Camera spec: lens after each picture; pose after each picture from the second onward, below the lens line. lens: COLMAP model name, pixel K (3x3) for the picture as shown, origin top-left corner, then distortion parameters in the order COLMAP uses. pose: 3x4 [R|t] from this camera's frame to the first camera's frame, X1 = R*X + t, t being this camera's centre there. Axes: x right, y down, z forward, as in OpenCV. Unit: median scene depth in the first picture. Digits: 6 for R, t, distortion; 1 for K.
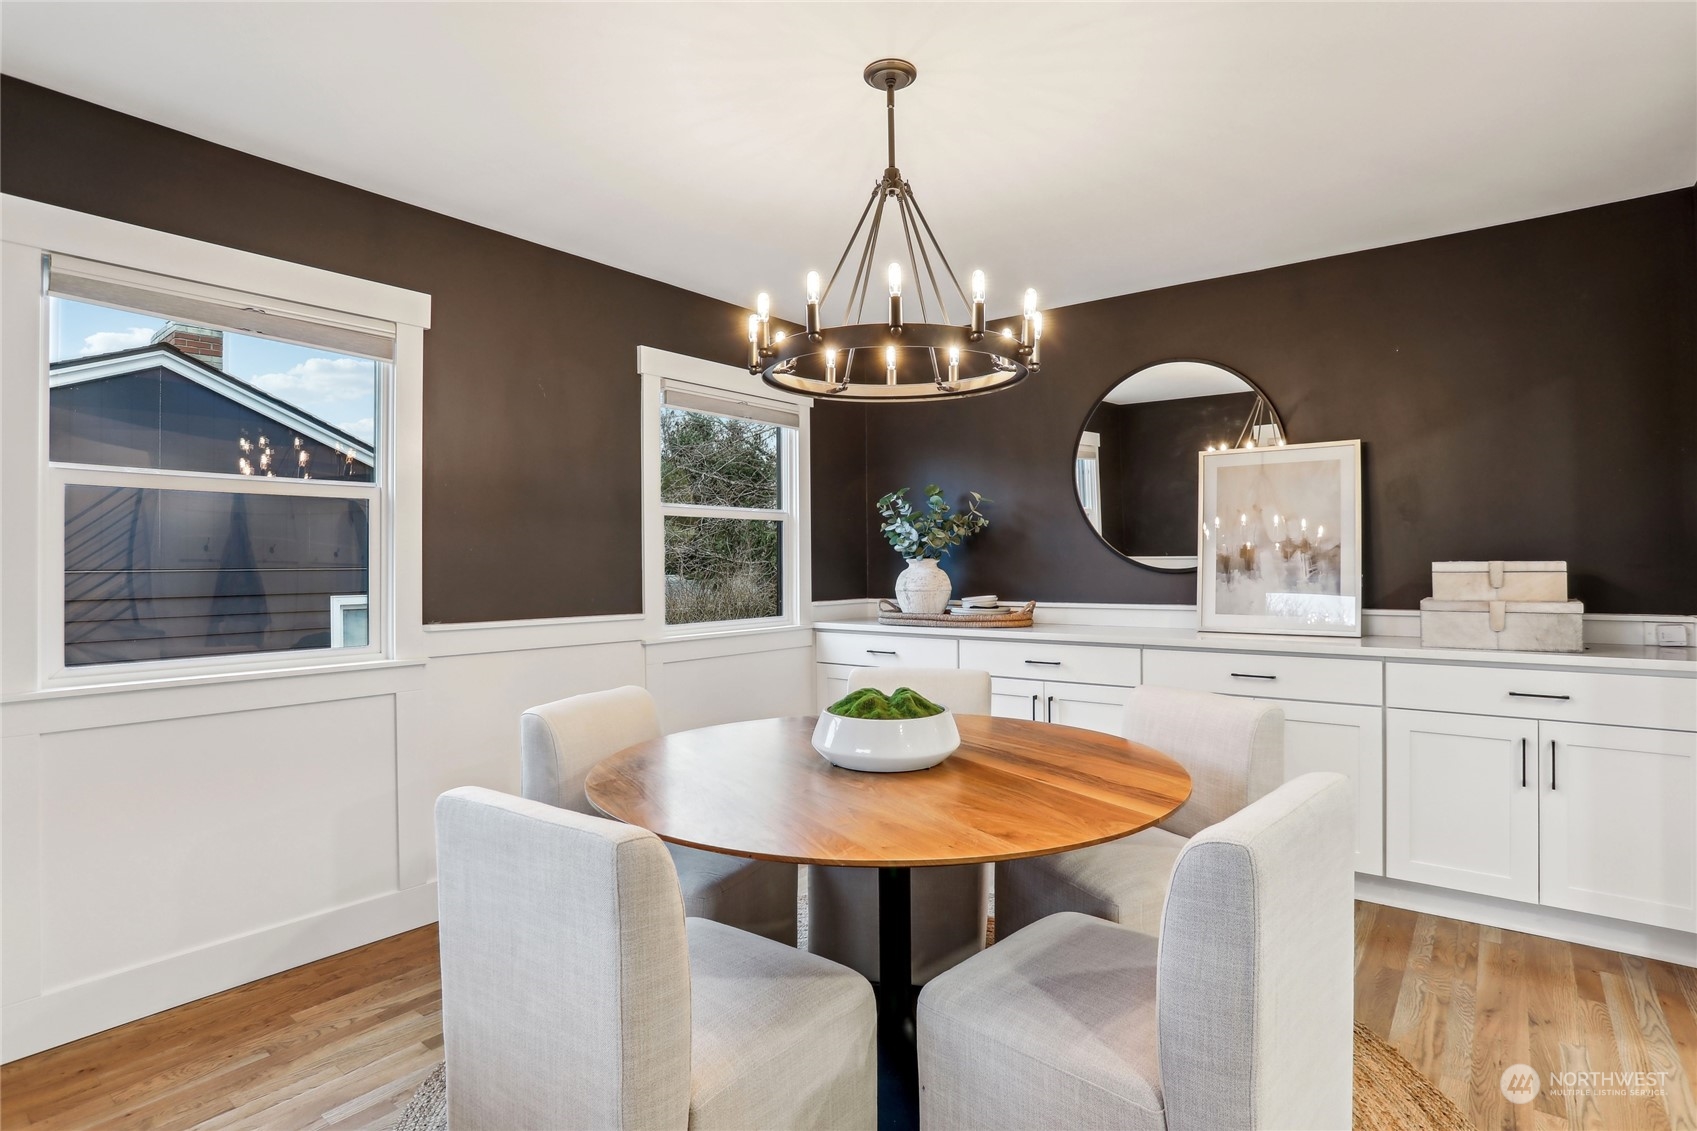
lens RADIAL K [[837.2, 0, 853.3], [0, 837.2, 570.7], [0, 0, 1]] dist [-0.014230, 0.001222]
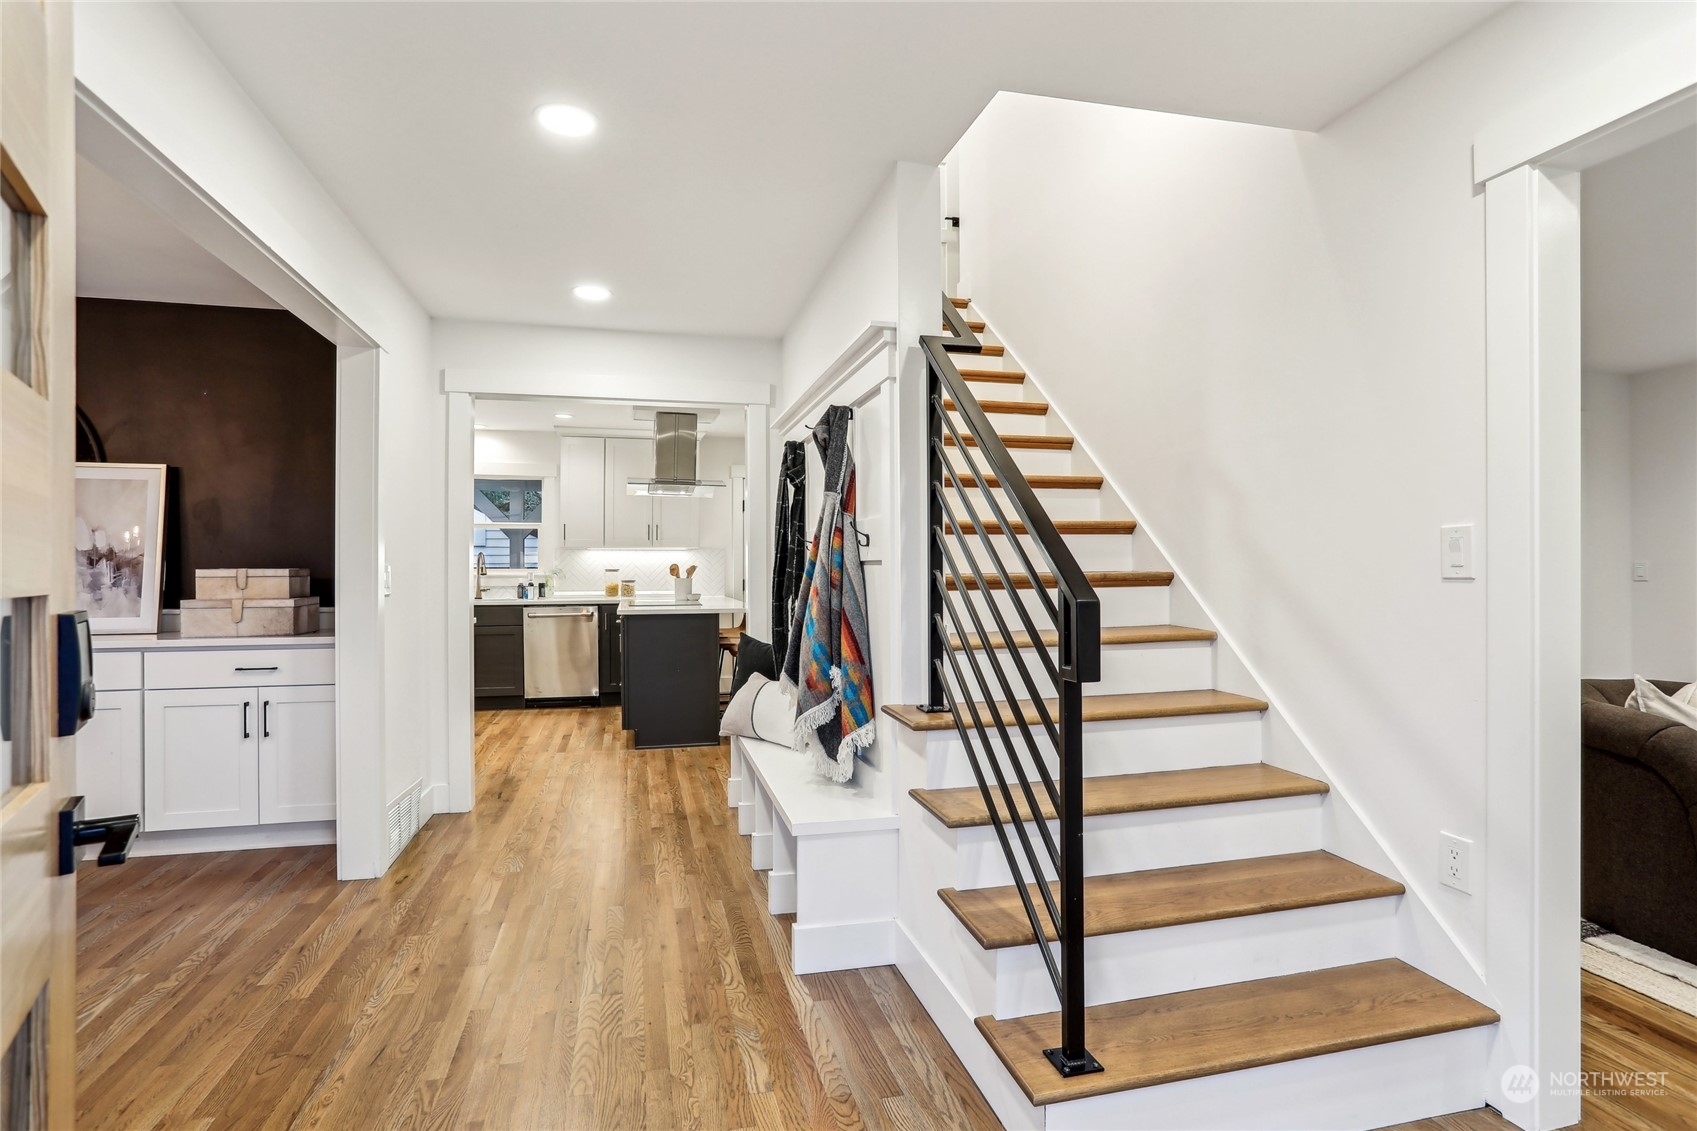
lens RADIAL K [[837.2, 0, 853.3], [0, 837.2, 570.7], [0, 0, 1]] dist [-0.014230, 0.001222]
pose [[0.630524, 0.002498, 0.776166, 0.368273], [0.004911, 0.999962, -0.007209, 0.005704], [-0.776154, 0.008357, 0.630488, -0.565301]]
